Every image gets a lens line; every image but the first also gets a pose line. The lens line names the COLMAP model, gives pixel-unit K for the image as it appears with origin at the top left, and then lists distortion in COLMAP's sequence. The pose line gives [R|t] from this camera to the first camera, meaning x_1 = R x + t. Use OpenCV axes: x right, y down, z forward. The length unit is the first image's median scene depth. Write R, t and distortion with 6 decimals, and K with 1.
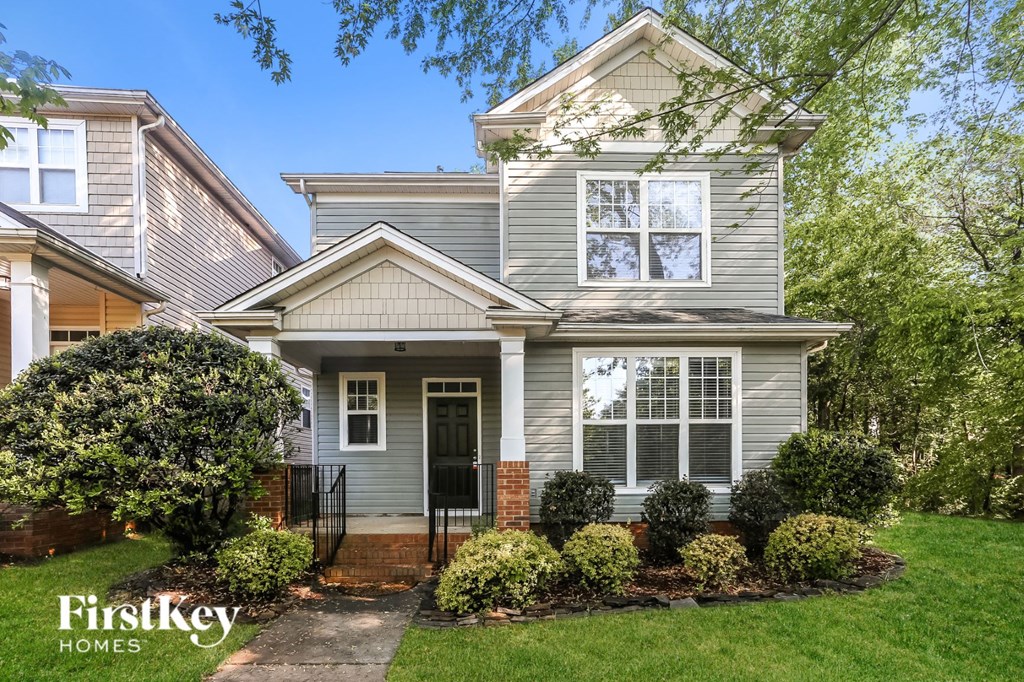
lens RADIAL K [[513.1, 0, 512.9], [0, 513.1, 470.4], [0, 0, 1]] dist [-0.009317, 0.014243]
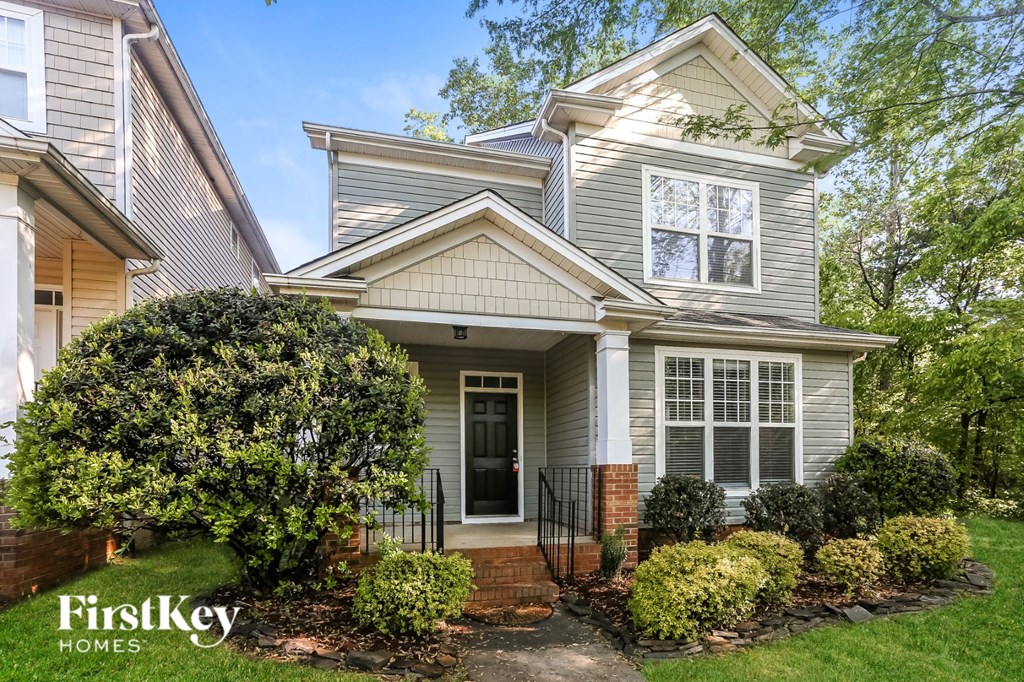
lens RADIAL K [[512.9, 0, 510.1], [0, 512.9, 461.8], [0, 0, 1]] dist [-0.012840, 0.013373]
pose [[0.974809, 0.002741, 0.223025, -0.352634], [0.000399, 0.999901, -0.014030, -0.008512], [-0.223041, 0.013765, 0.974712, 0.126561]]
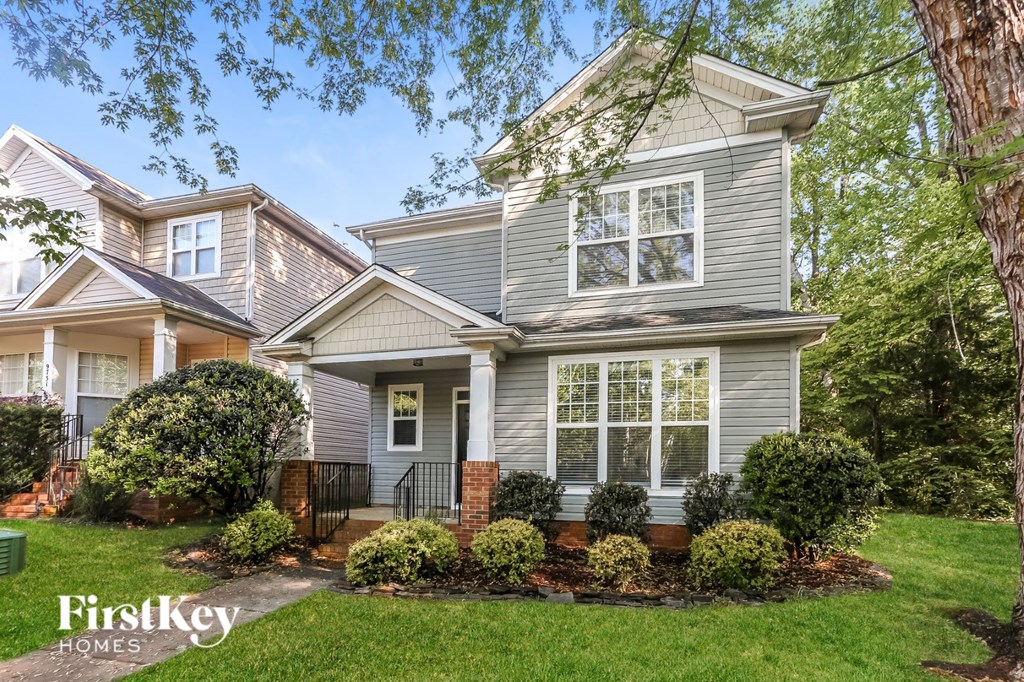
lens RADIAL K [[509.8, 0, 513.9], [0, 509.8, 456.0], [0, 0, 1]] dist [0.003169, 0.000631]
pose [[0.947965, 0.010124, -0.318213, 0.380891], [-0.019606, 0.999454, -0.026609, -0.001258], [0.317770, 0.031463, 0.947646, -0.028602]]
